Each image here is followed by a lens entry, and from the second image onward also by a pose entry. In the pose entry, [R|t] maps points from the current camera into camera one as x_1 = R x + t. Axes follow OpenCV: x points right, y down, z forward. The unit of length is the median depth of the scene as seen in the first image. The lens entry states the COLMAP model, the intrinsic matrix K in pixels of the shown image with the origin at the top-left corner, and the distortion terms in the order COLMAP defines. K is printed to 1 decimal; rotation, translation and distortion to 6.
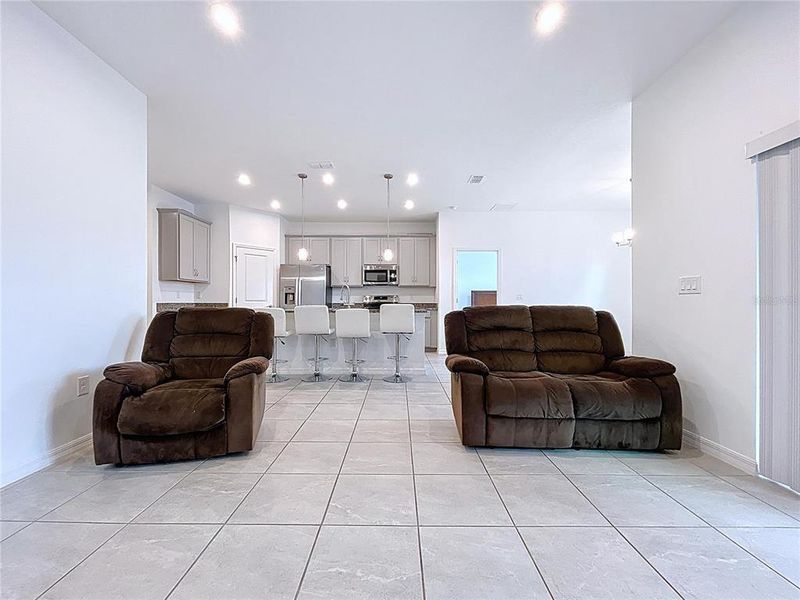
lens RADIAL K [[325.2, 0, 396.6], [0, 325.2, 306.6], [0, 0, 1]] dist [0.000260, -0.000526]
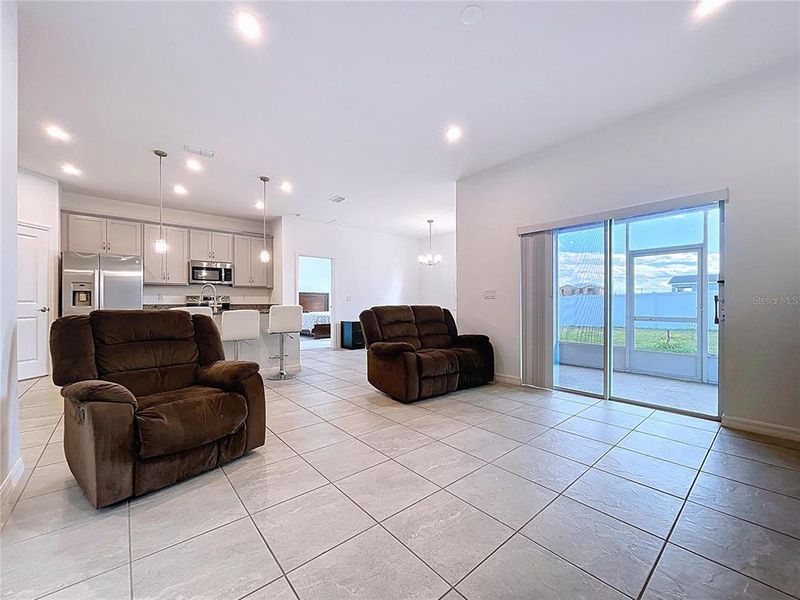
lens RADIAL K [[325.2, 0, 396.6], [0, 325.2, 306.6], [0, 0, 1]] dist [0.000260, -0.000526]
pose [[0.755679, -0.007845, 0.654895, -0.605529], [0.010418, 0.999946, -0.000042, 0.002558], [-0.654859, 0.006854, 0.755720, -0.050967]]
